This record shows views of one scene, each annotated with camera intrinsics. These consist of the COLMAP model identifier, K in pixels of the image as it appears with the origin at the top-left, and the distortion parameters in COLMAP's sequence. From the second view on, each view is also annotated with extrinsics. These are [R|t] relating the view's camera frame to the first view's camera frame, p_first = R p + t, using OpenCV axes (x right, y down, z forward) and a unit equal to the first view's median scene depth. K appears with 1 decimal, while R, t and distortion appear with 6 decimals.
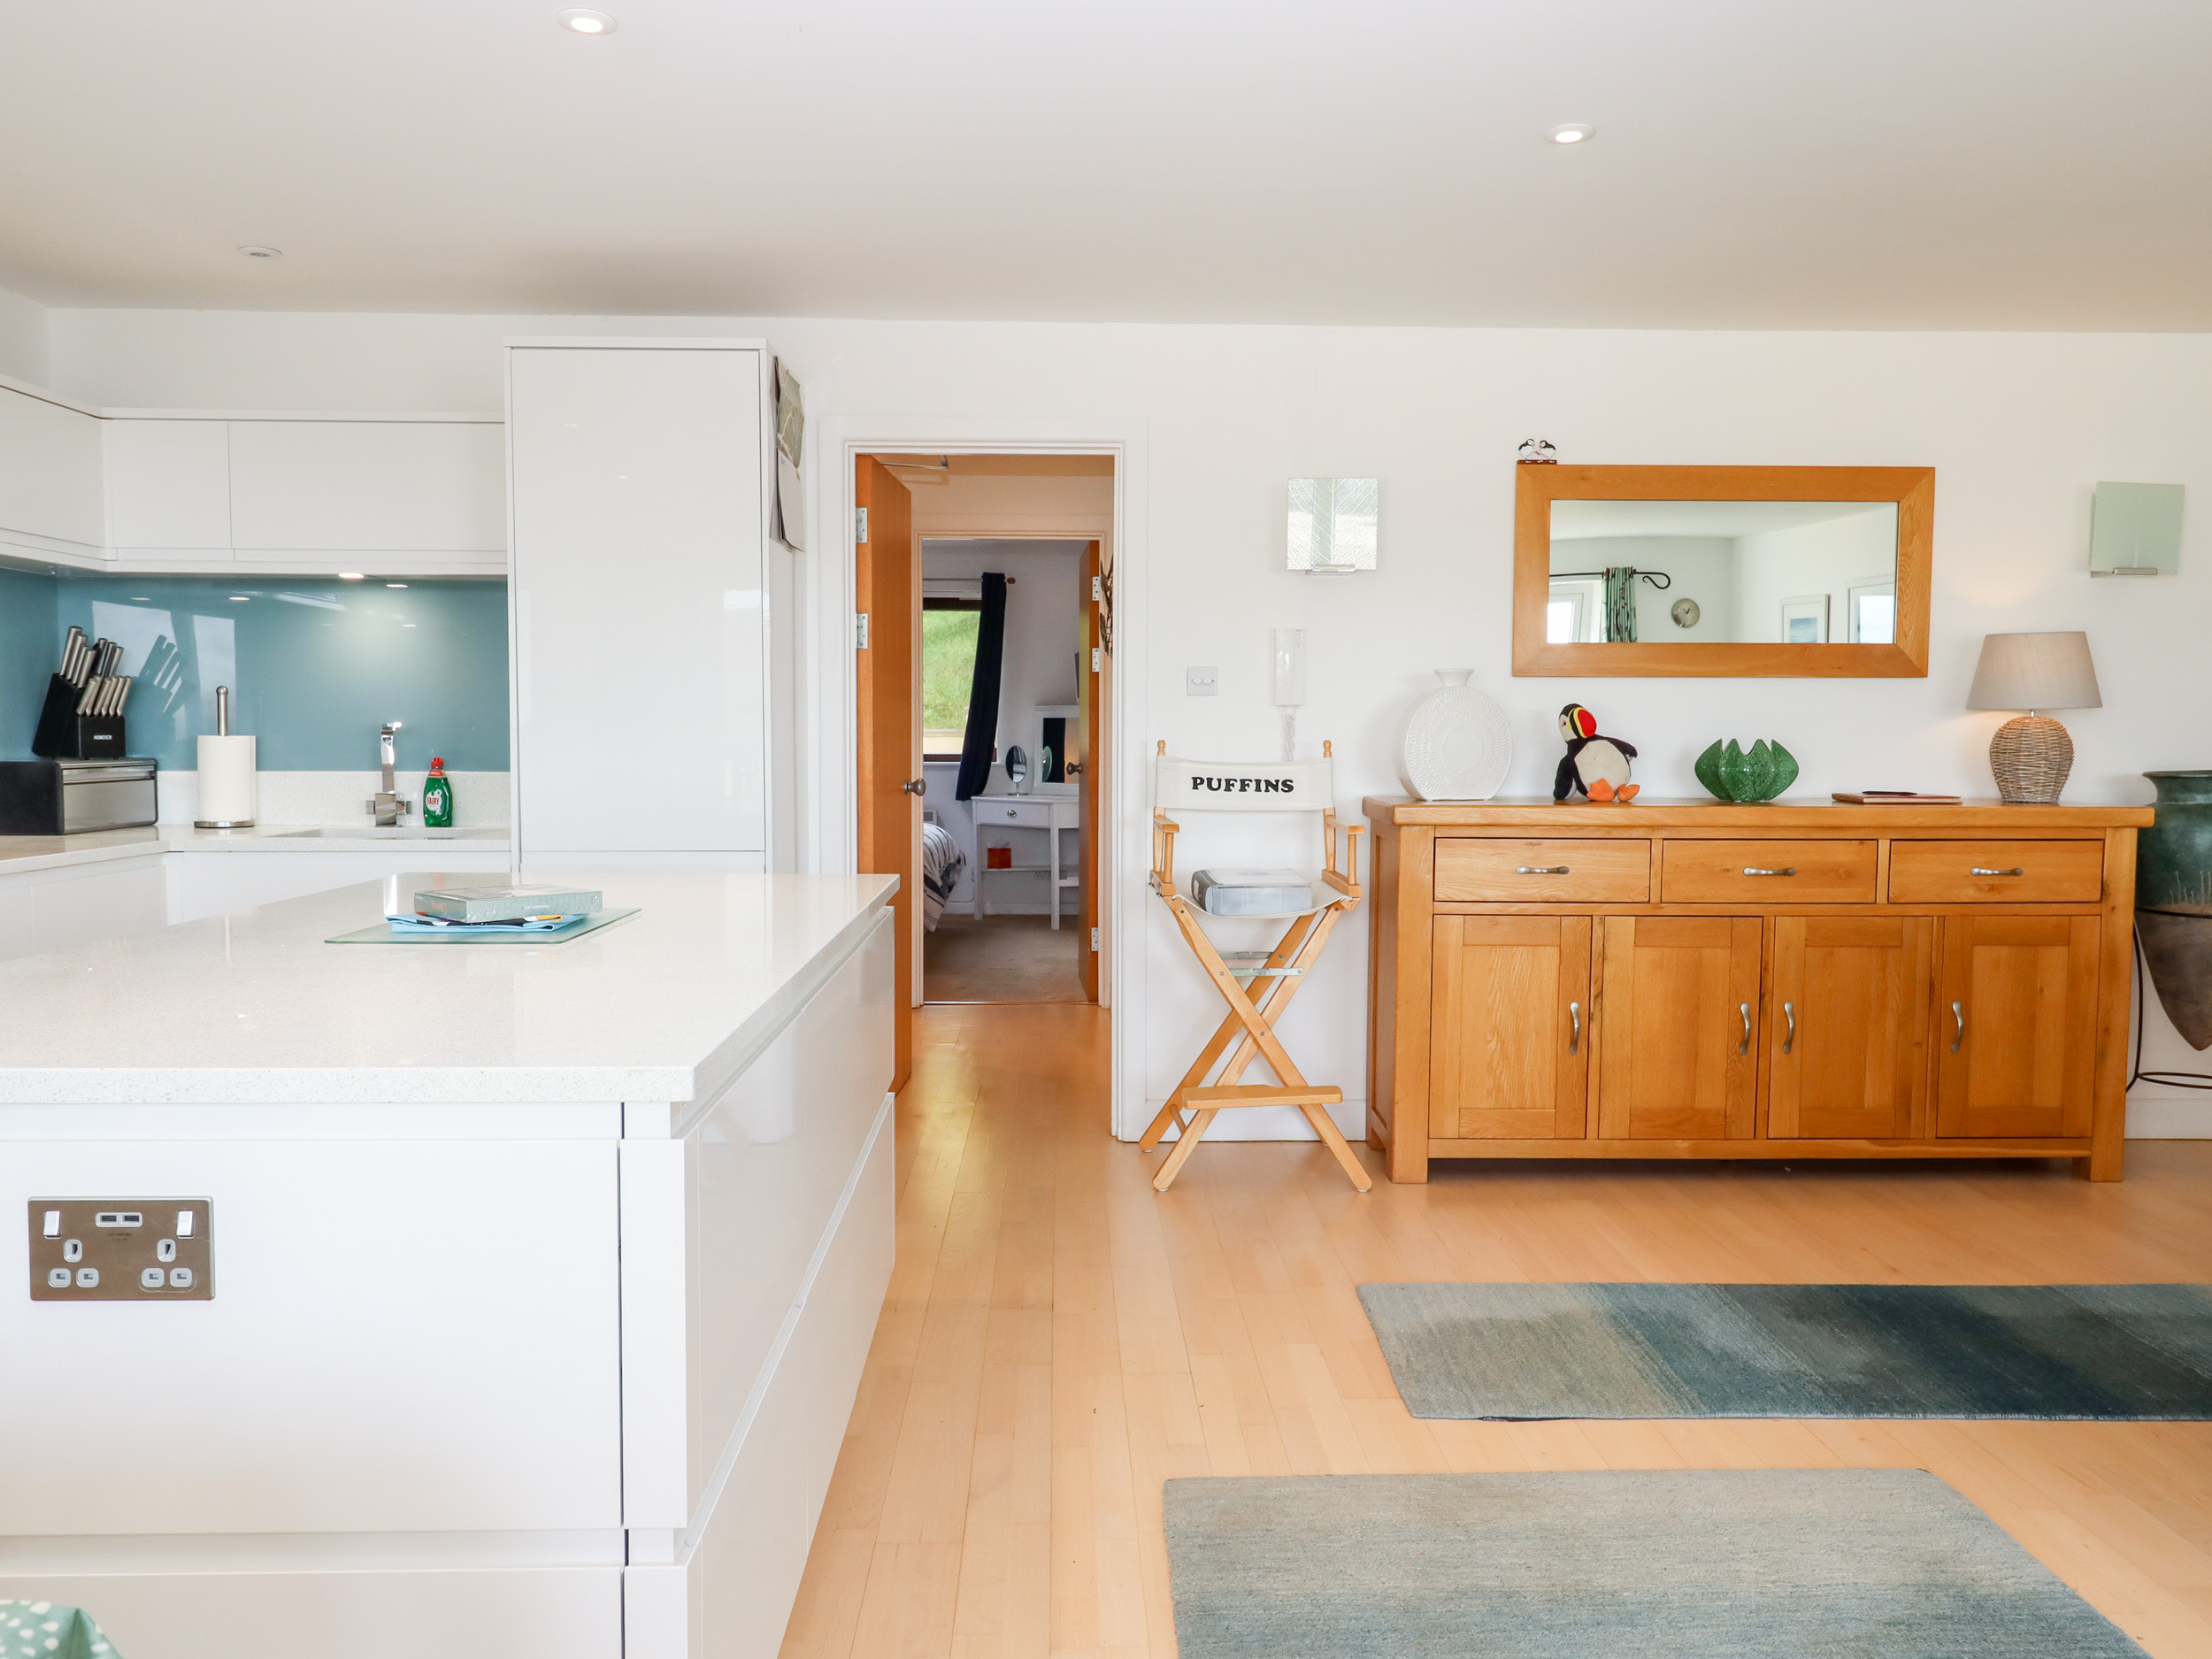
lens RADIAL K [[1658.3, 0, 1108.7], [0, 1658.3, 828.5], [0, 0, 1]] dist [0.017742, -0.008531]
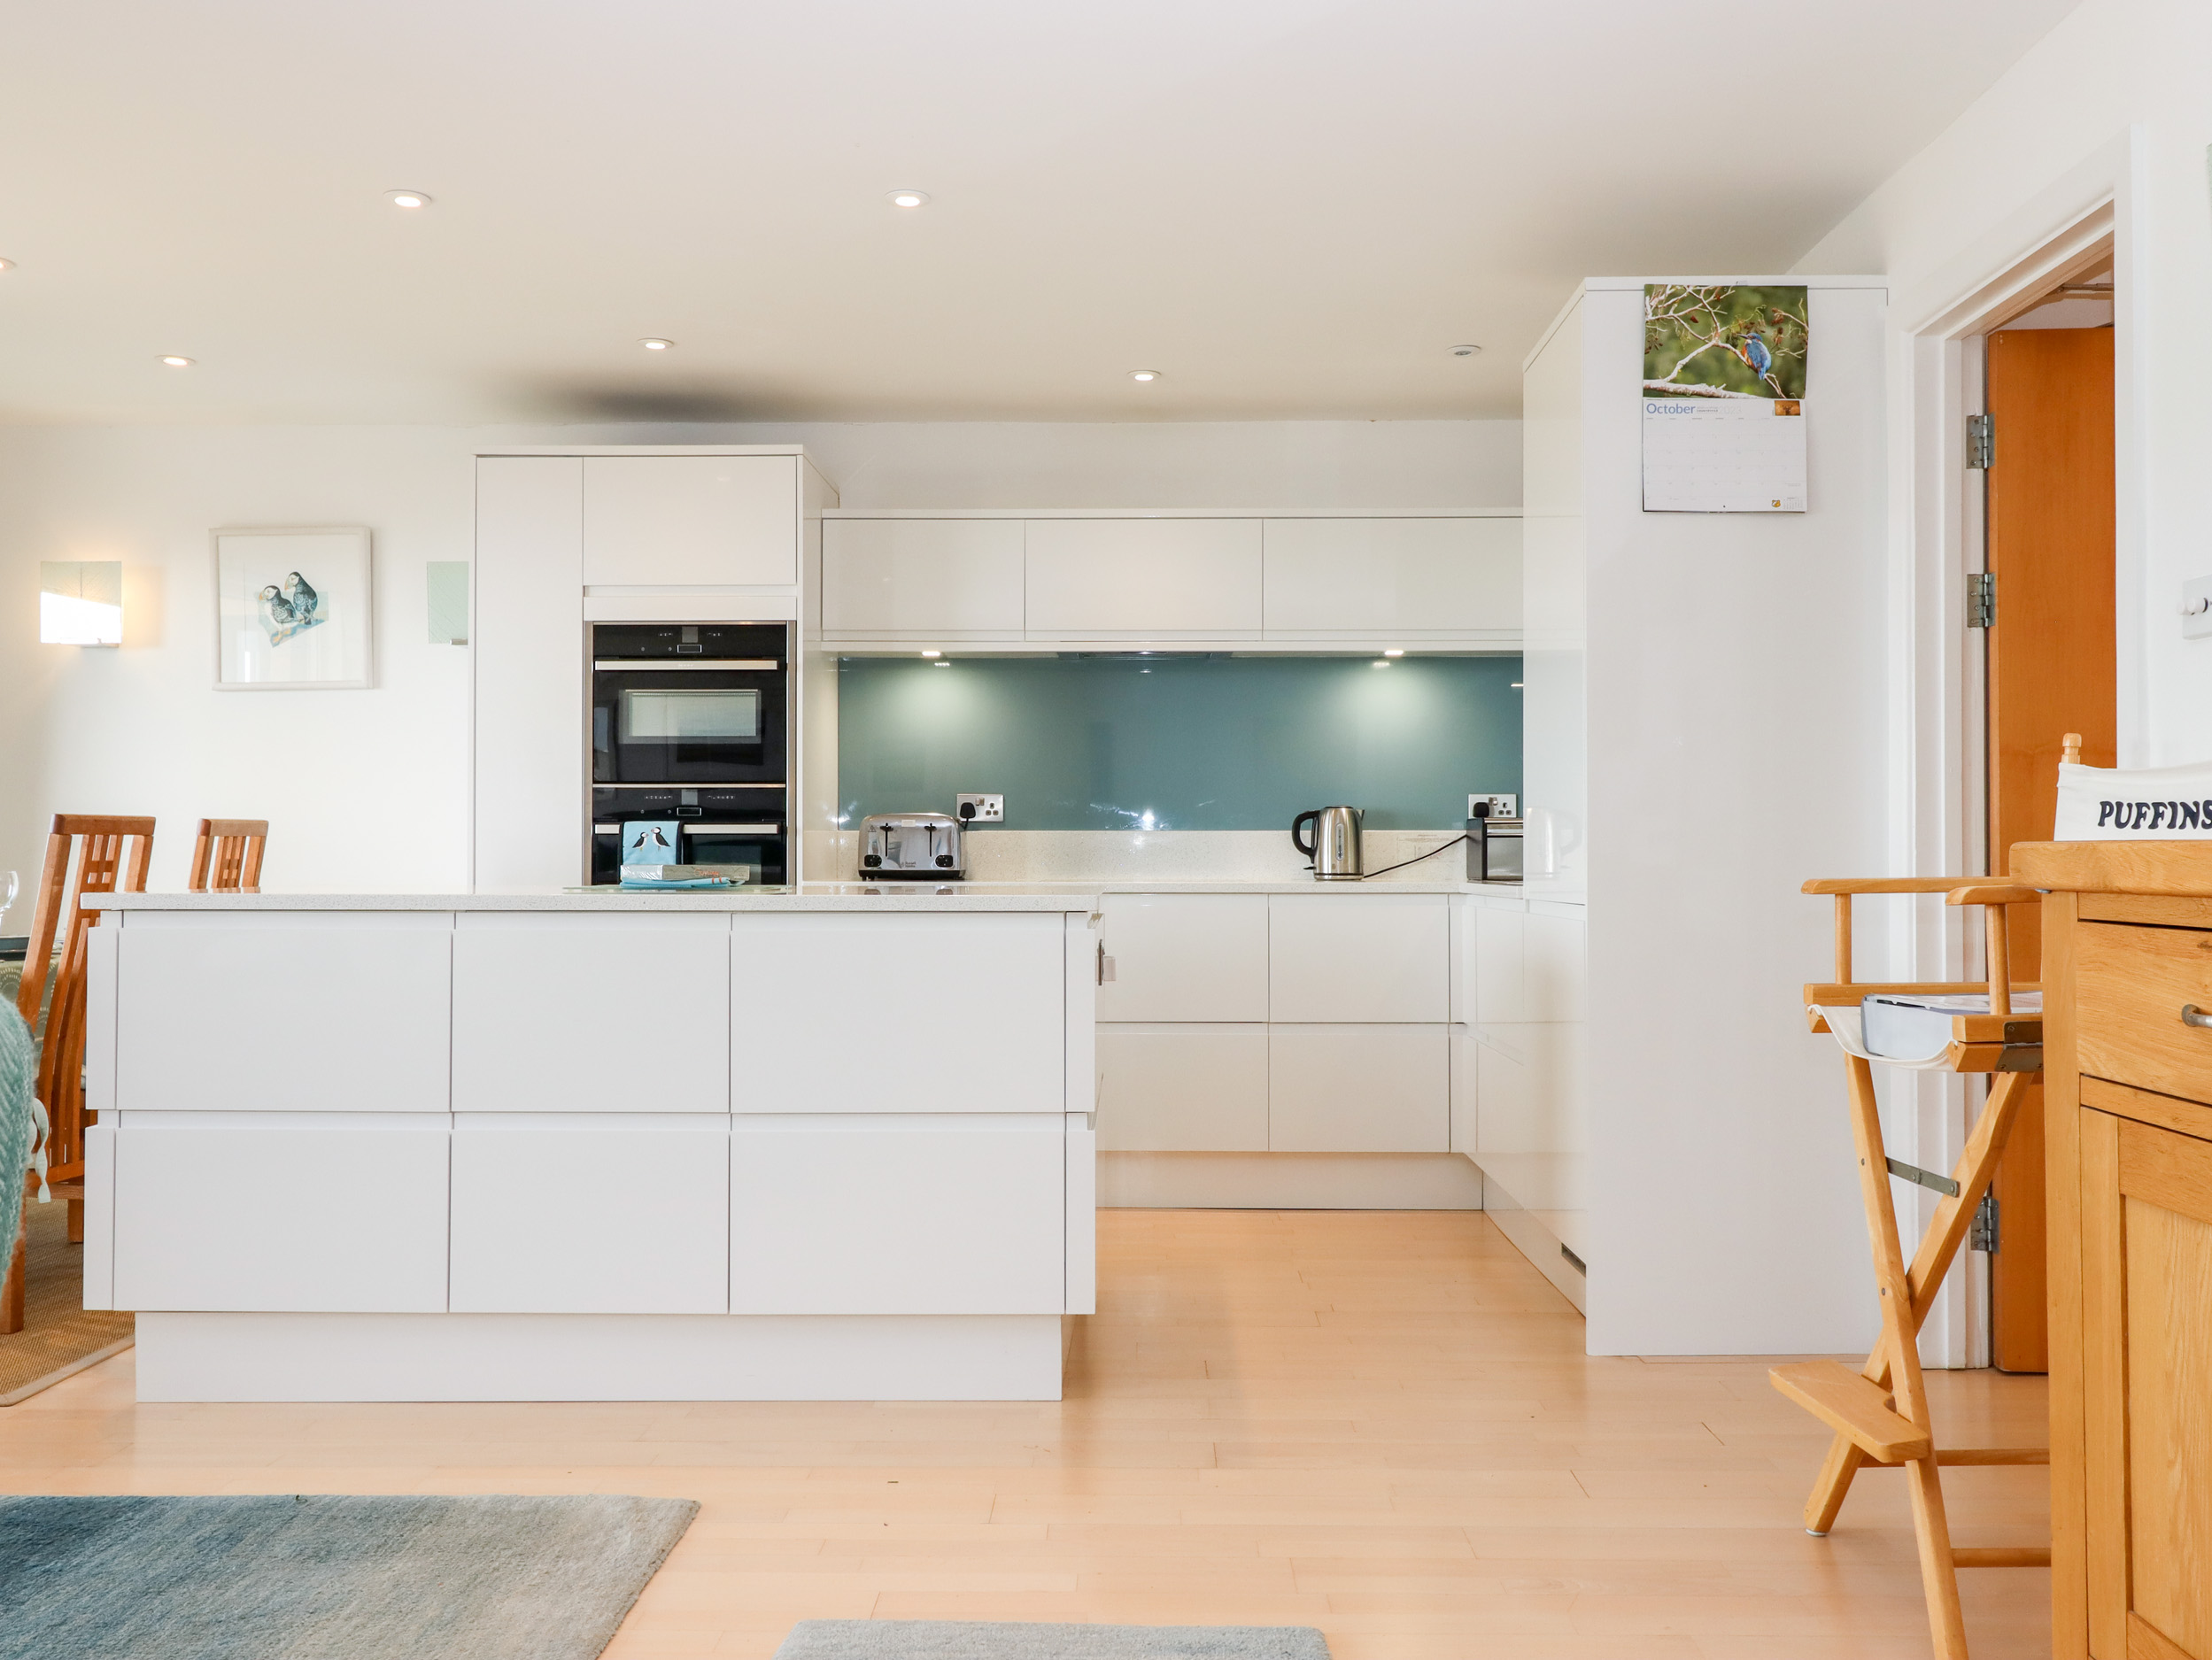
lens RADIAL K [[1840.4, 0, 1105.7], [0, 1840.4, 838.4], [0, 0, 1]] dist [0.008280, -0.018879]
pose [[-0.045264, -0.012768, -0.998893, 0.657953], [-0.061469, 0.998059, -0.009972, 0.004602], [0.997082, 0.060949, -0.045961, 0.760874]]
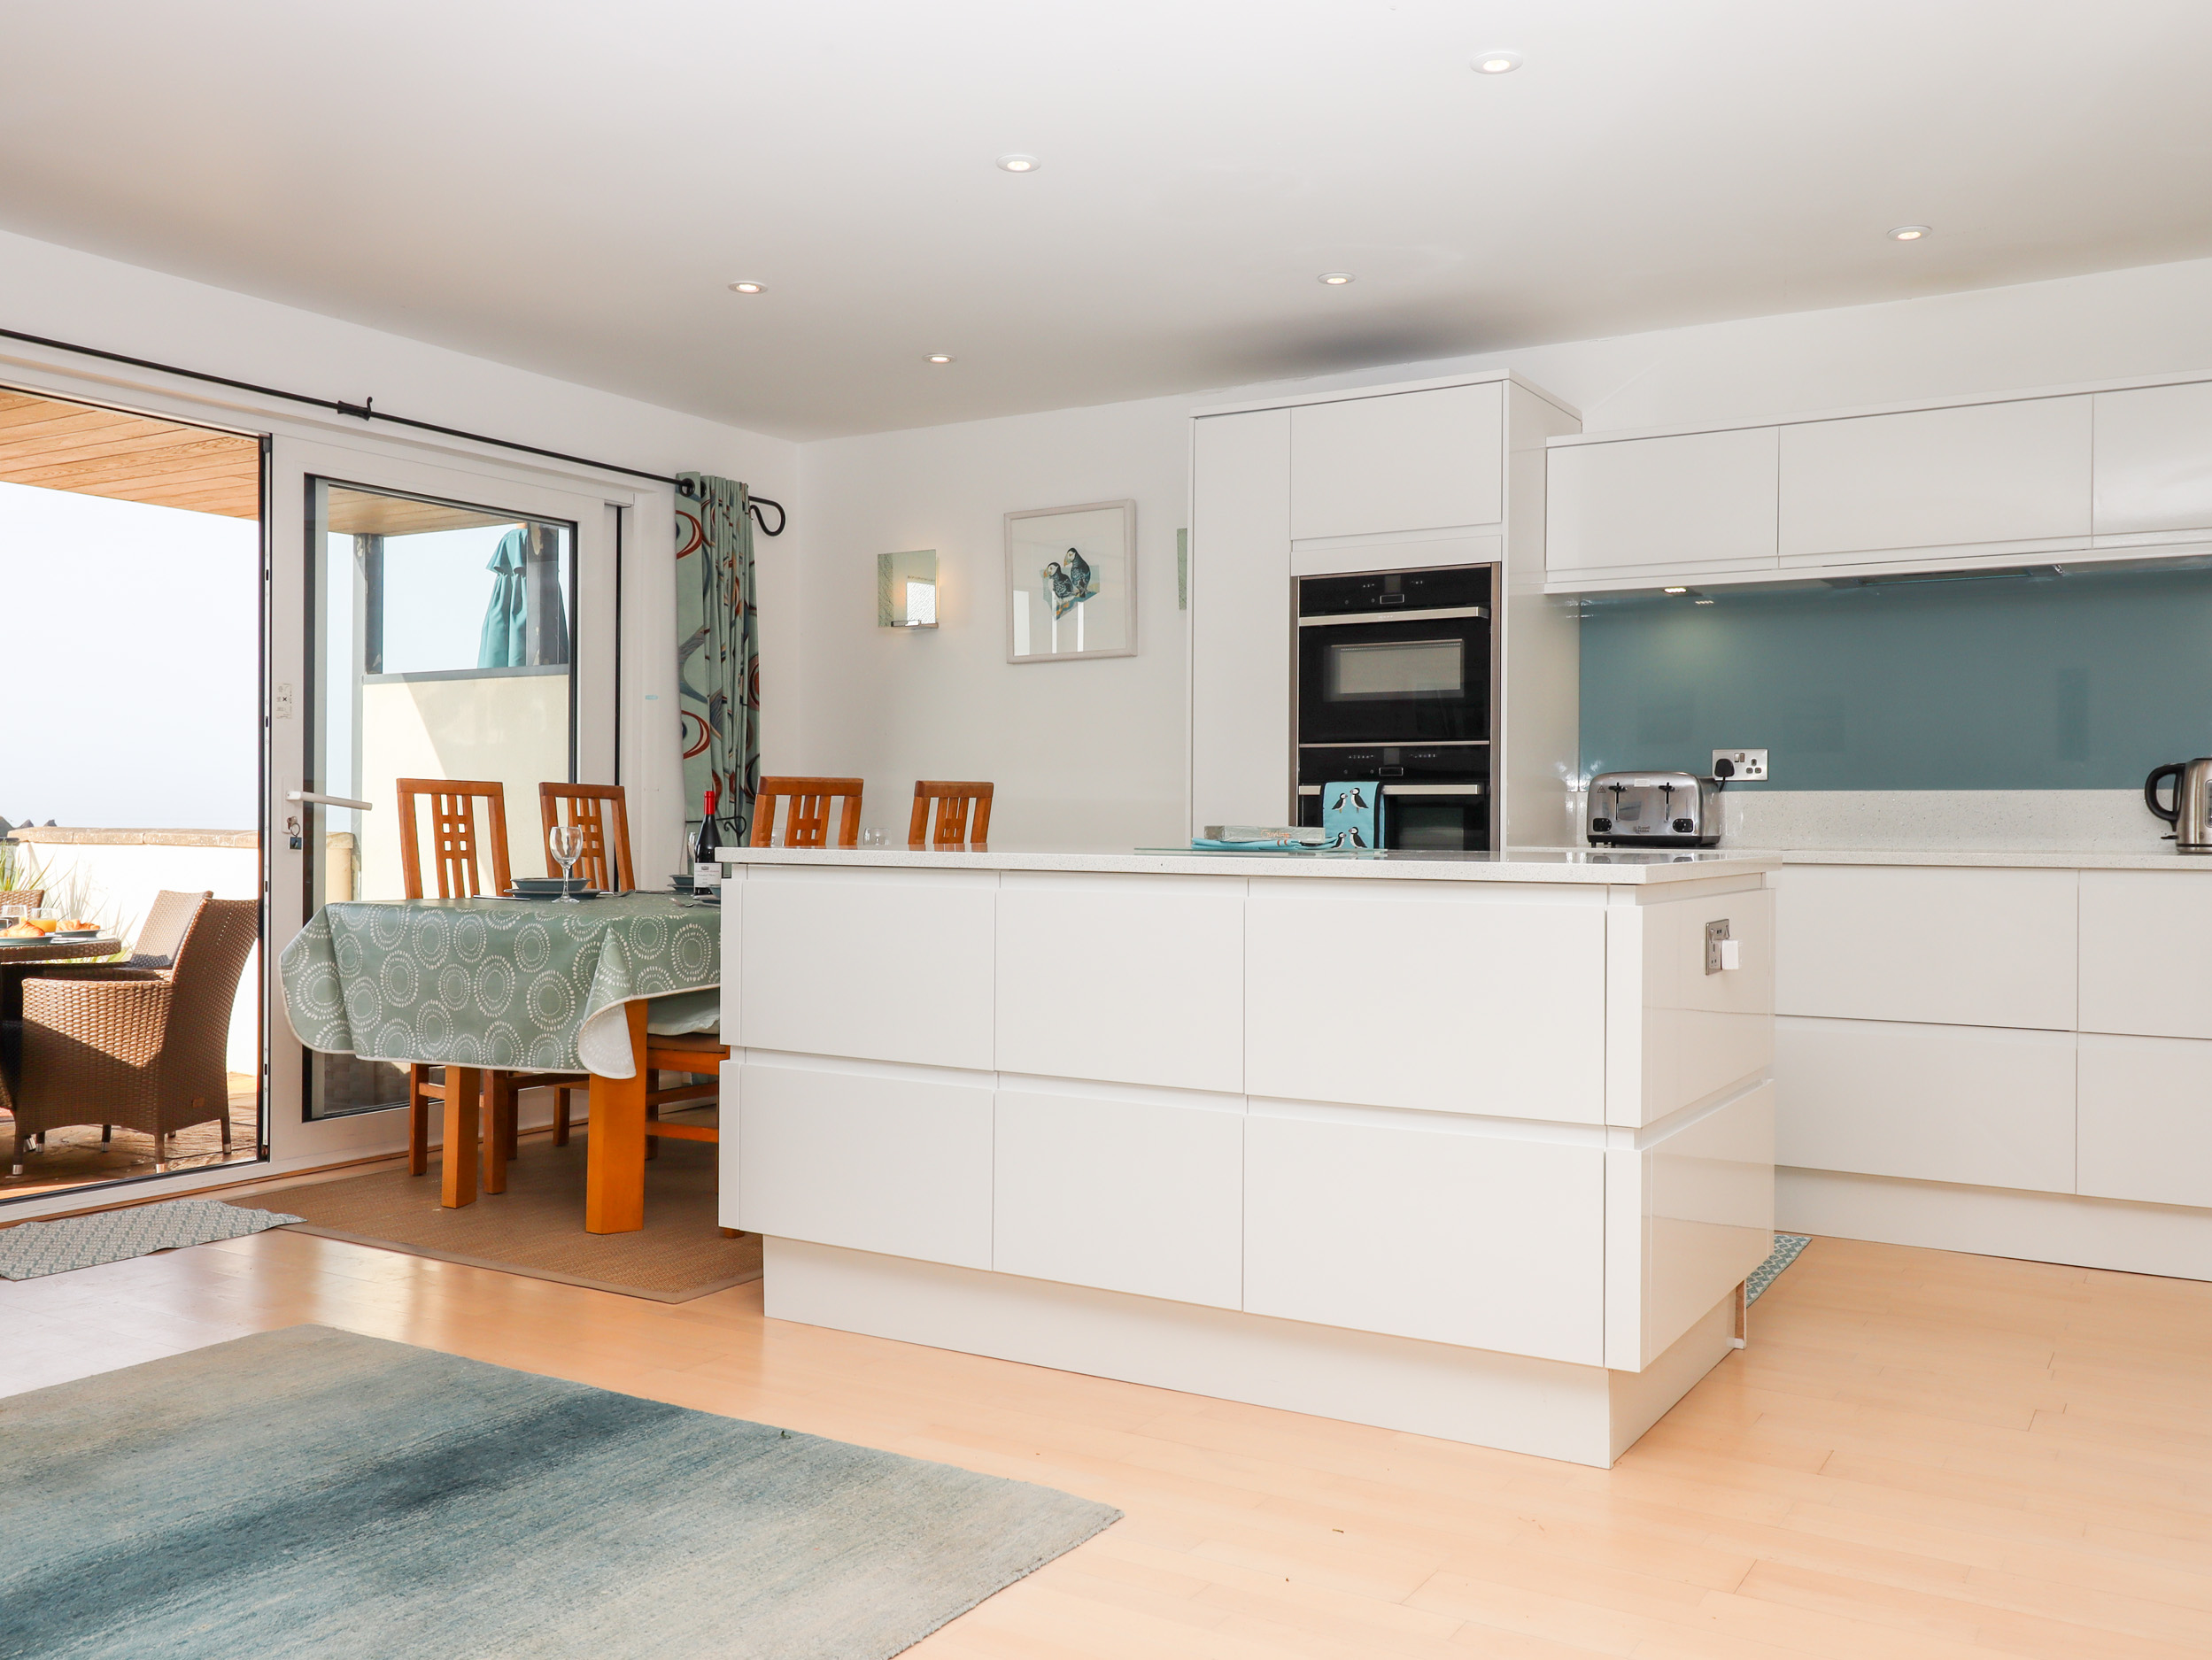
lens RADIAL K [[1840.4, 0, 1122.0], [0, 1840.4, 843.8], [0, 0, 1]] dist [0.008280, -0.018879]
pose [[-0.542147, 0.005025, -0.840269, 0.520844], [-0.058413, 0.997338, 0.043653, -0.003349], [0.838251, 0.072749, -0.540410, 0.908077]]
